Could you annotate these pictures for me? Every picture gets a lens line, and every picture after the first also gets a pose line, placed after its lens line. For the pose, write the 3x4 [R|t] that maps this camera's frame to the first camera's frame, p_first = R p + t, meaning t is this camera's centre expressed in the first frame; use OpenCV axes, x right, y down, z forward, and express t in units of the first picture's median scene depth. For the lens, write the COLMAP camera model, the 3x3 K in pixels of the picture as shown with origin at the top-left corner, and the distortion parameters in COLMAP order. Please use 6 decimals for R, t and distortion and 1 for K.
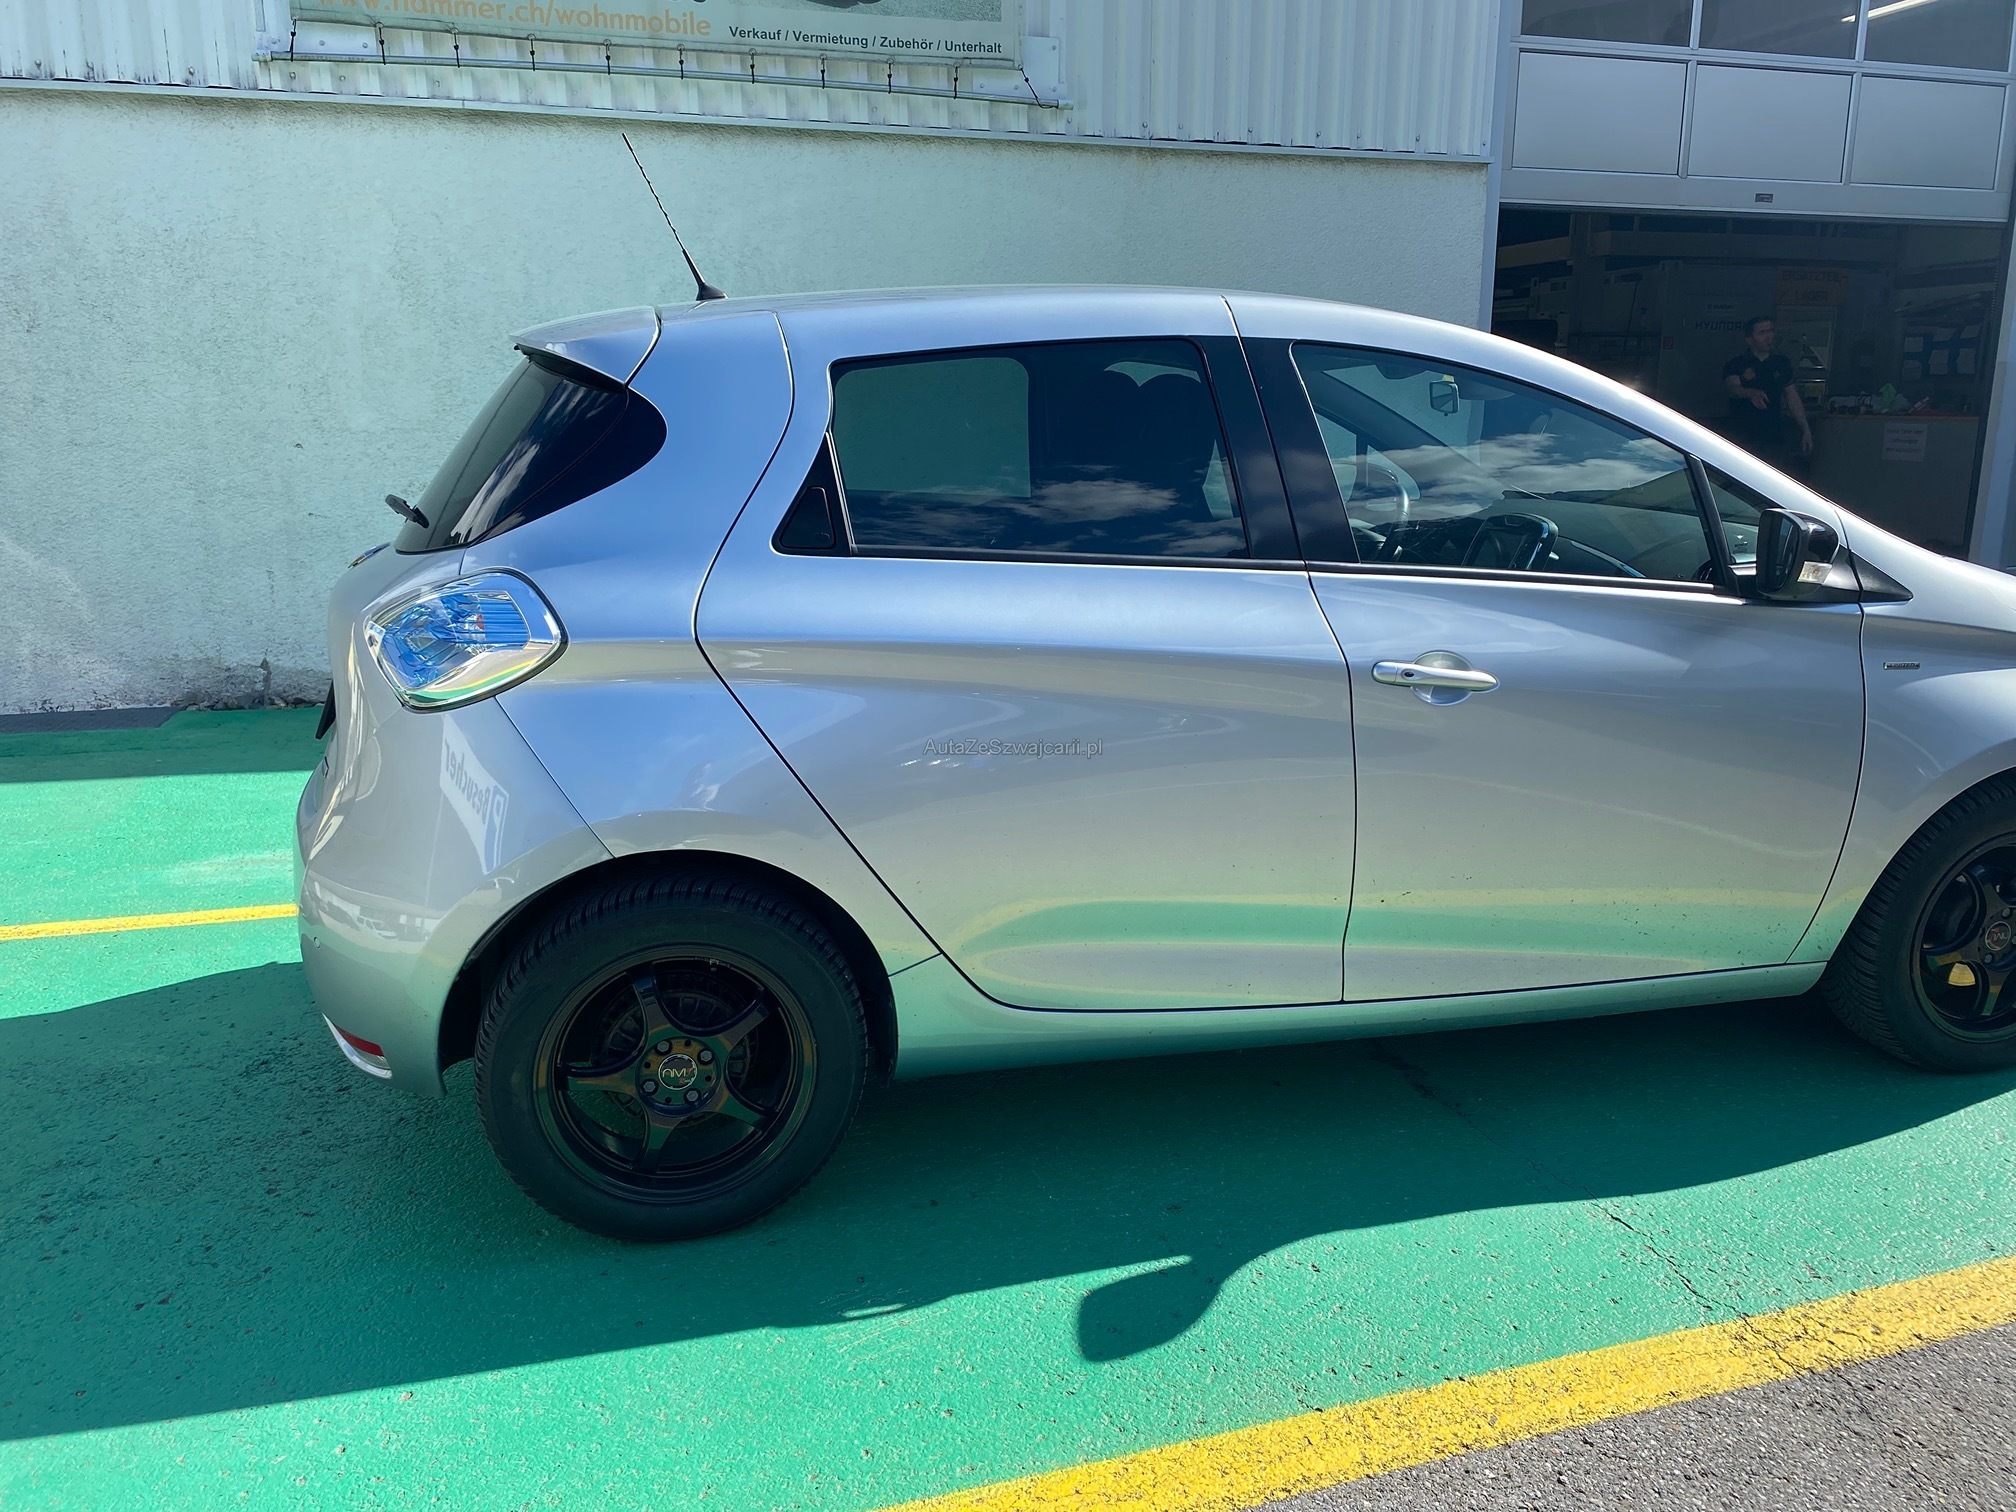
lens RADIAL K [[1560.7, 0, 1002.8], [0, 1560.7, 747.8], [0, 0, 1]] dist [0.013227, -0.006333]
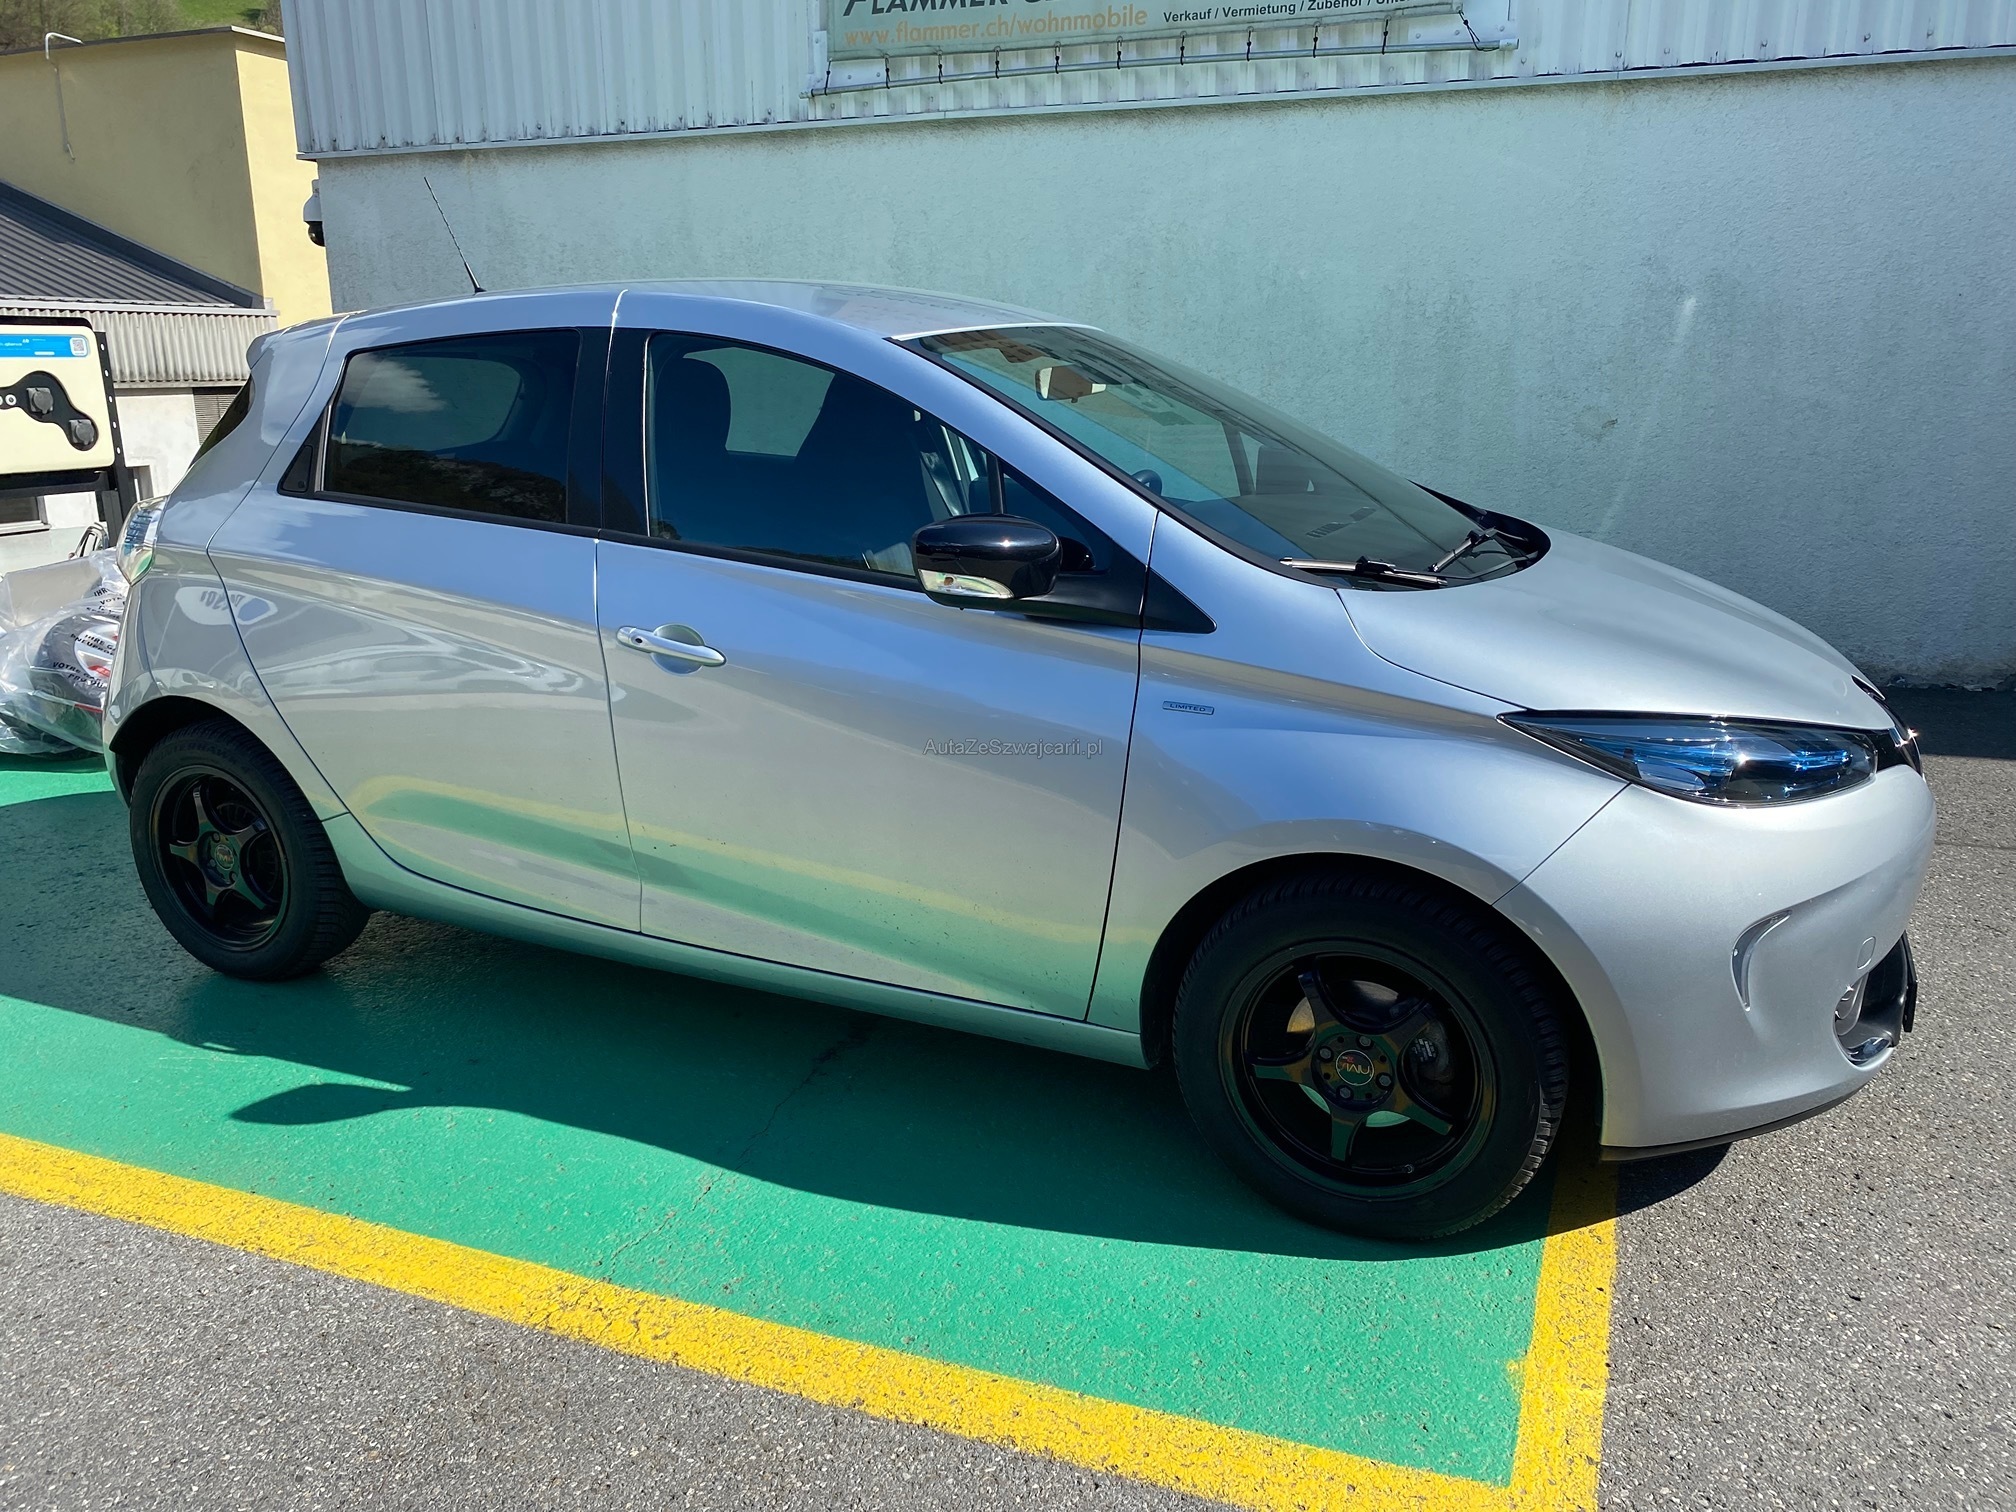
lens RADIAL K [[1531.0, 0, 1008.0], [0, 1531.0, 756.0], [0, 0, 1]] dist [0.006694, -0.002400]
pose [[0.777086, 0.155990, -0.609757, 0.451320], [-0.139445, 0.987394, 0.074886, -0.030511], [0.613752, 0.026835, 0.789043, 0.136578]]
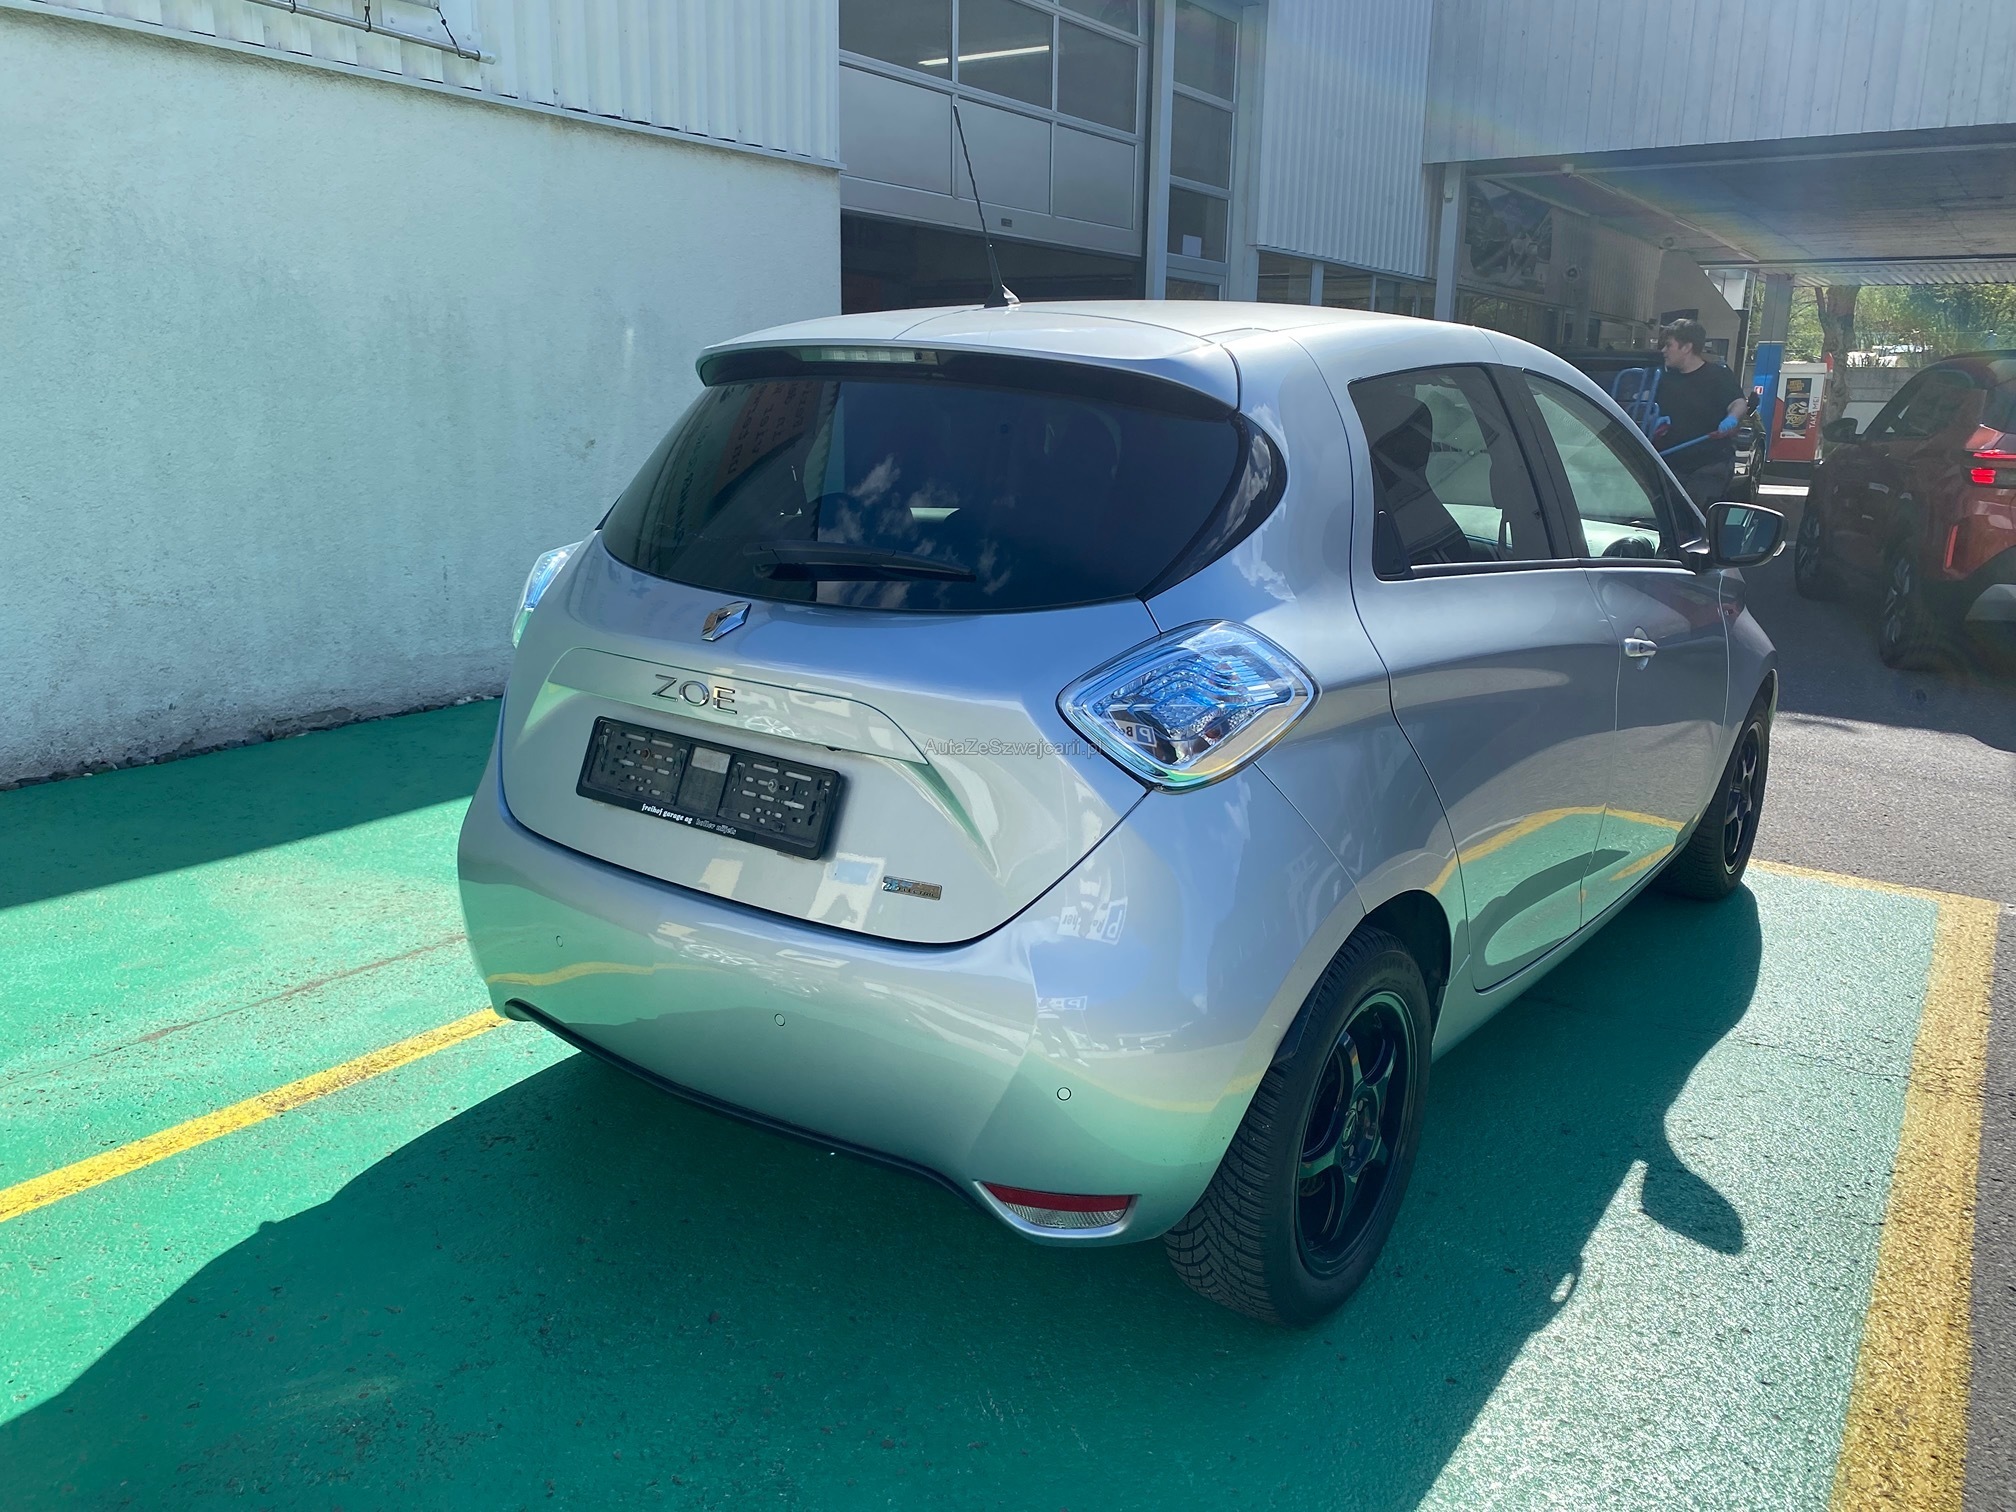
lens RADIAL K [[1574.5, 0, 1033.5], [0, 1574.5, 761.2], [0, 0, 1]] dist [0.007516, 0.002311]
pose [[0.764429, -0.133426, 0.630751, -0.361271], [0.120220, 0.990691, 0.063867, -0.040562], [-0.633400, 0.027007, 0.773353, 0.135946]]
